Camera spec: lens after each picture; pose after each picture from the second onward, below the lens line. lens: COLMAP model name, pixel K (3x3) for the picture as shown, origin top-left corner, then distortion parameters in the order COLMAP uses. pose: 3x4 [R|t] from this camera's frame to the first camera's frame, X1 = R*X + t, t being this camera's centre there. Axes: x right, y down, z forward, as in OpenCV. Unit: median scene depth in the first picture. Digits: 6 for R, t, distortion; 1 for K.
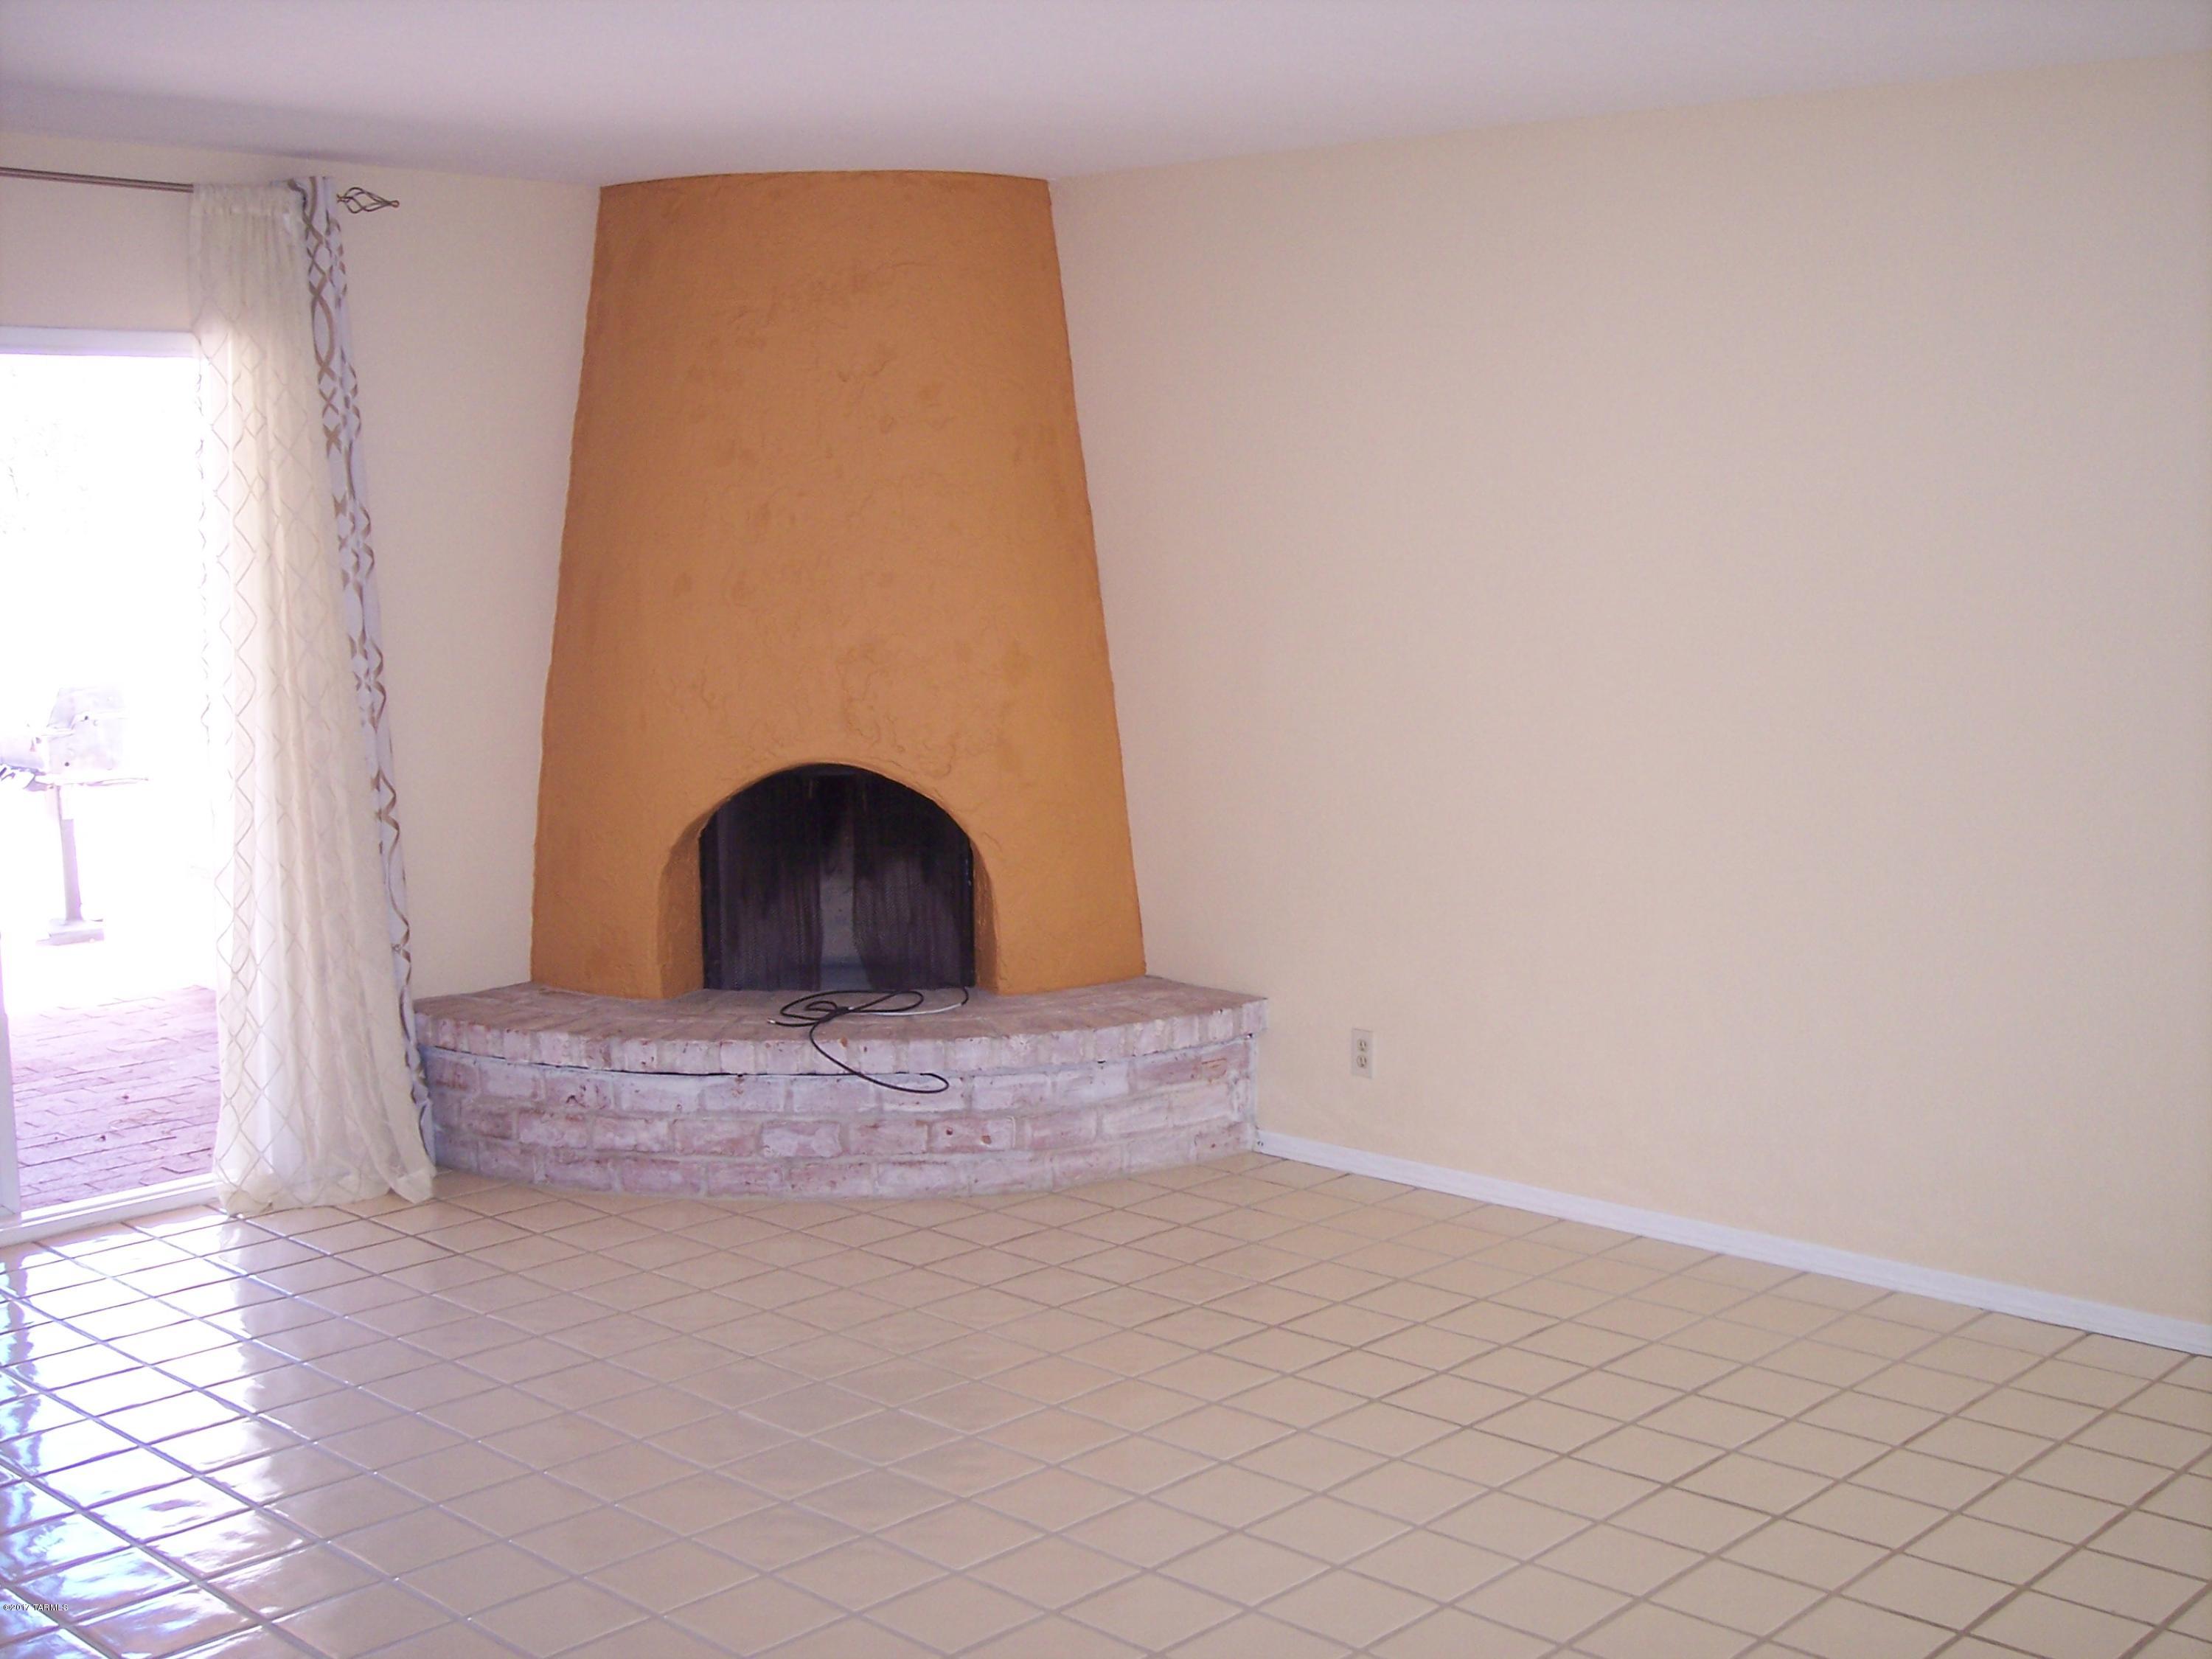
lens RADIAL K [[2541.8, 0, 1106.0], [0, 2541.8, 829.5], [0, 0, 1]] dist [-0.083359, 0.032738]
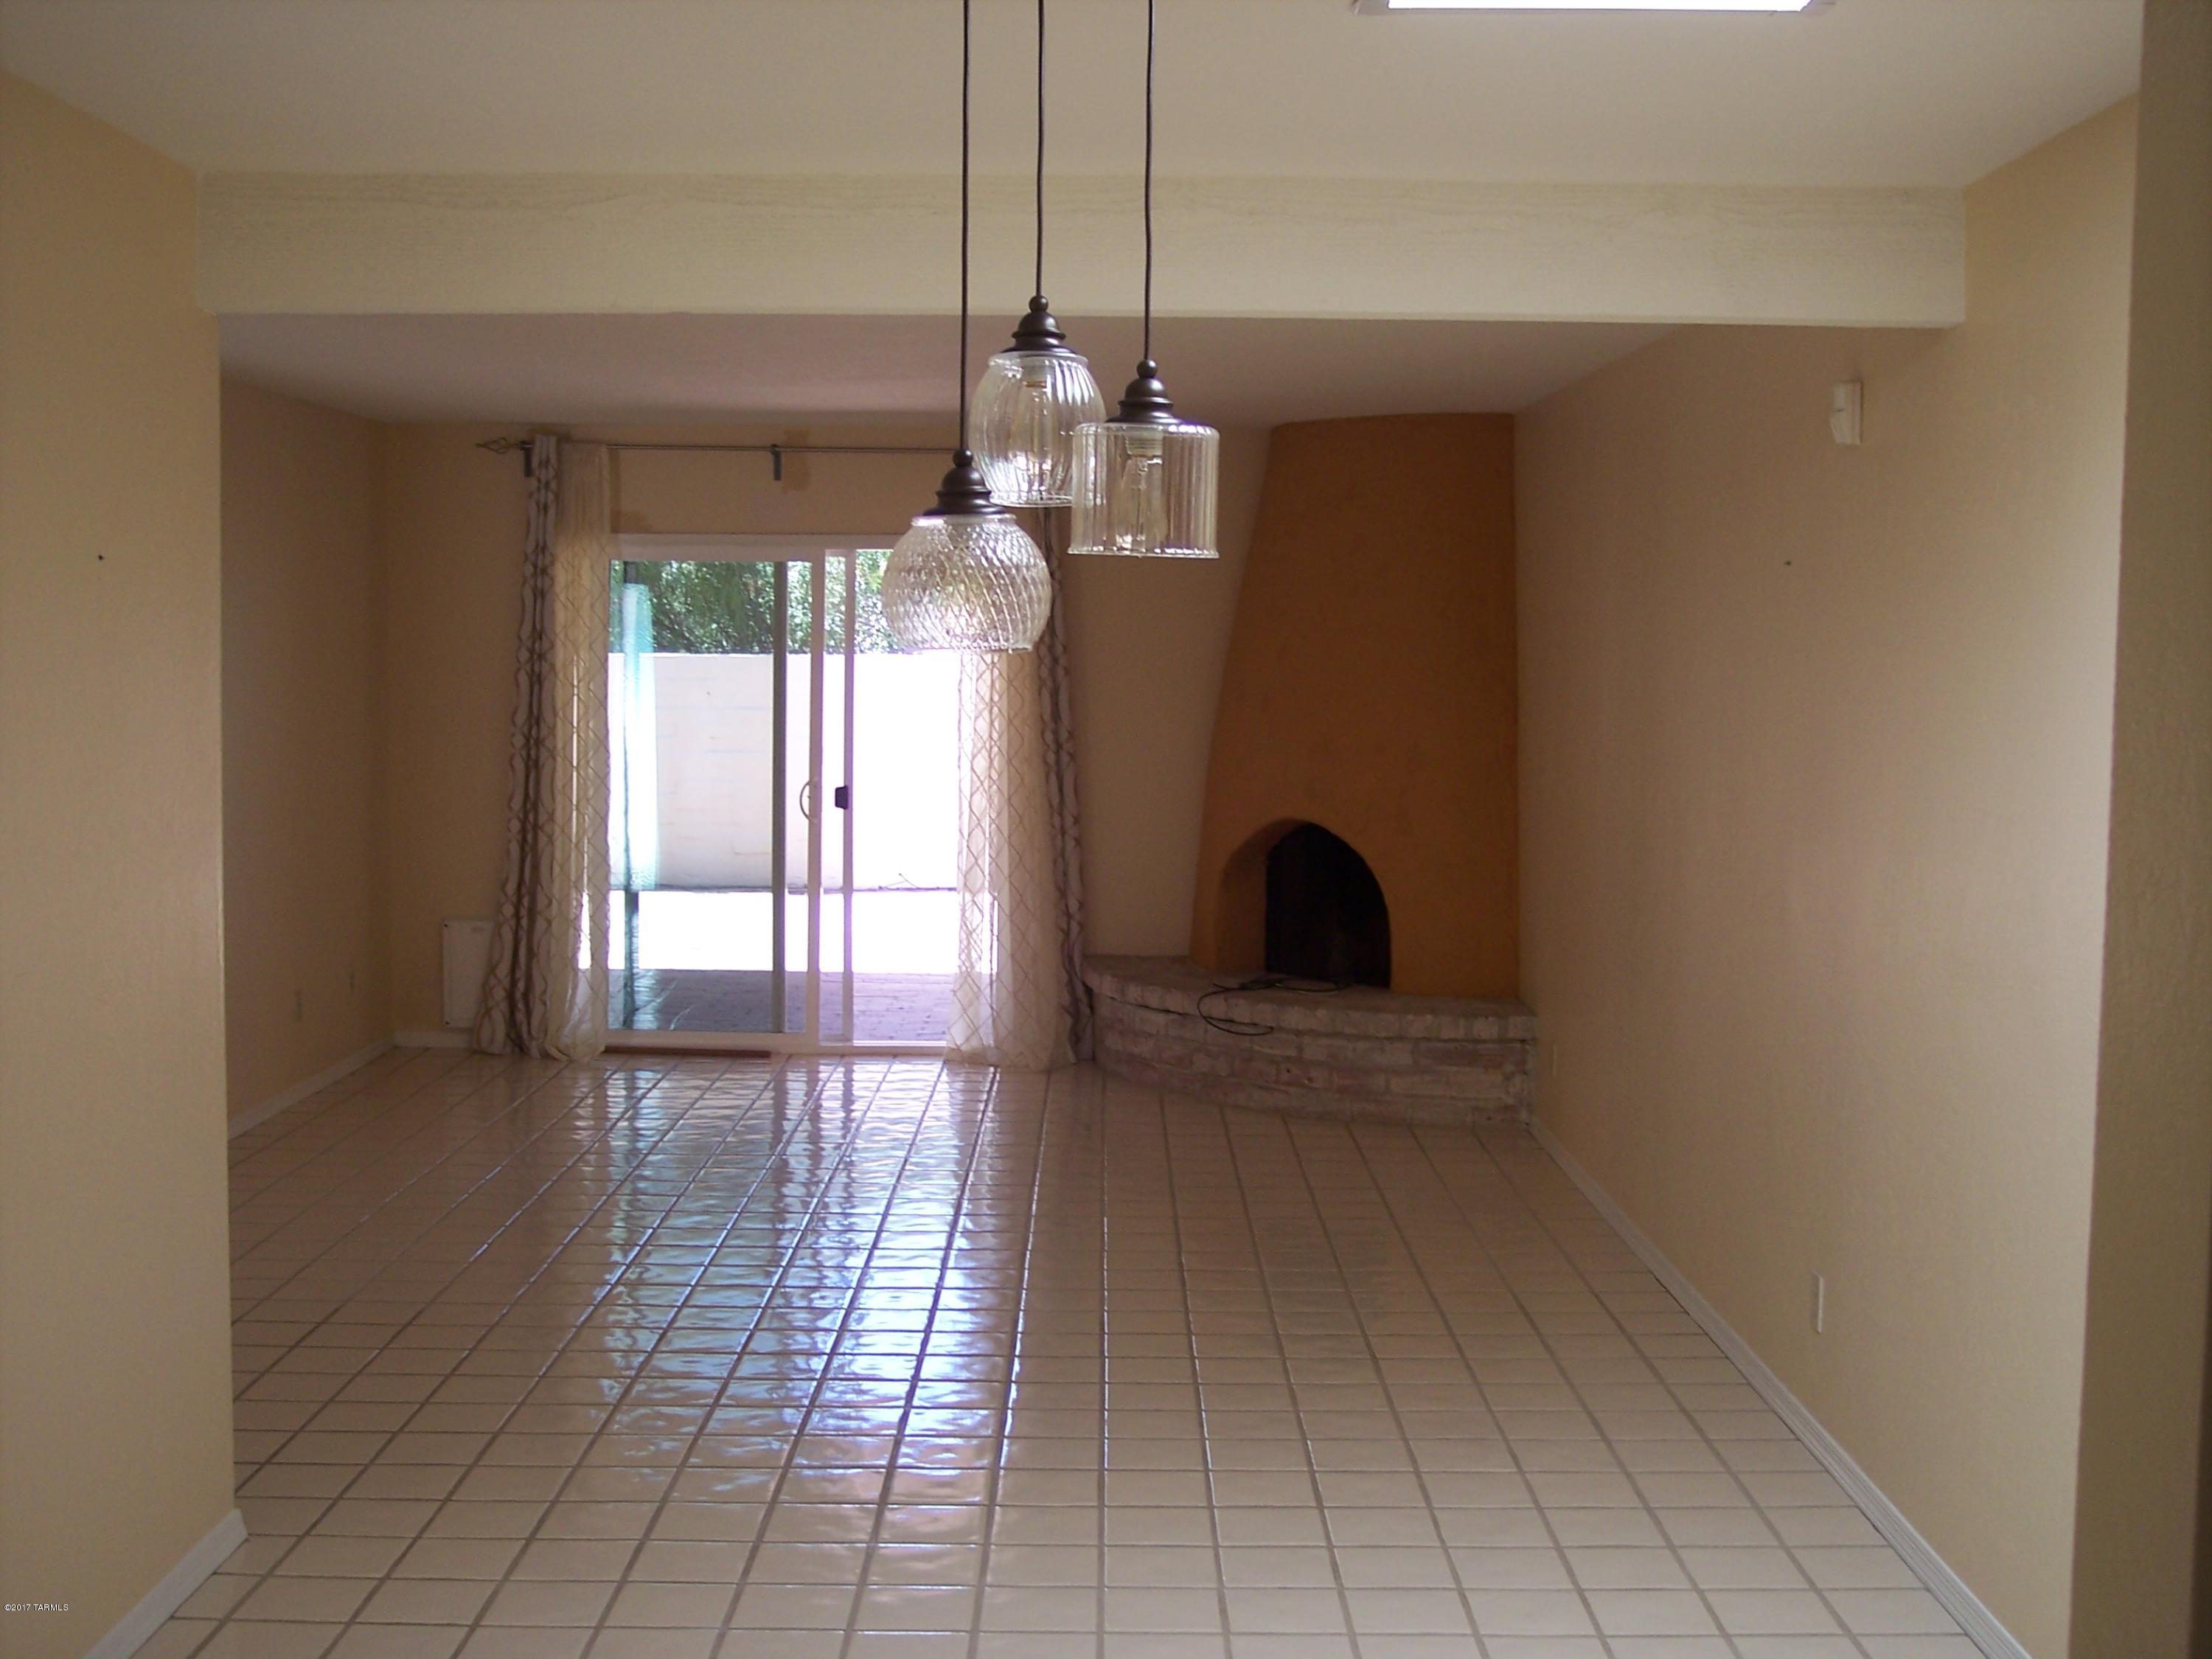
lens RADIAL K [[2541.8, 0, 1106.0], [0, 2541.8, 829.5], [0, 0, 1]] dist [-0.083359, 0.032738]
pose [[0.691815, 0.064131, -0.719221, 0.899944], [-0.105601, 0.994325, -0.012916, 0.010546], [0.714311, 0.084886, 0.694662, -0.104605]]
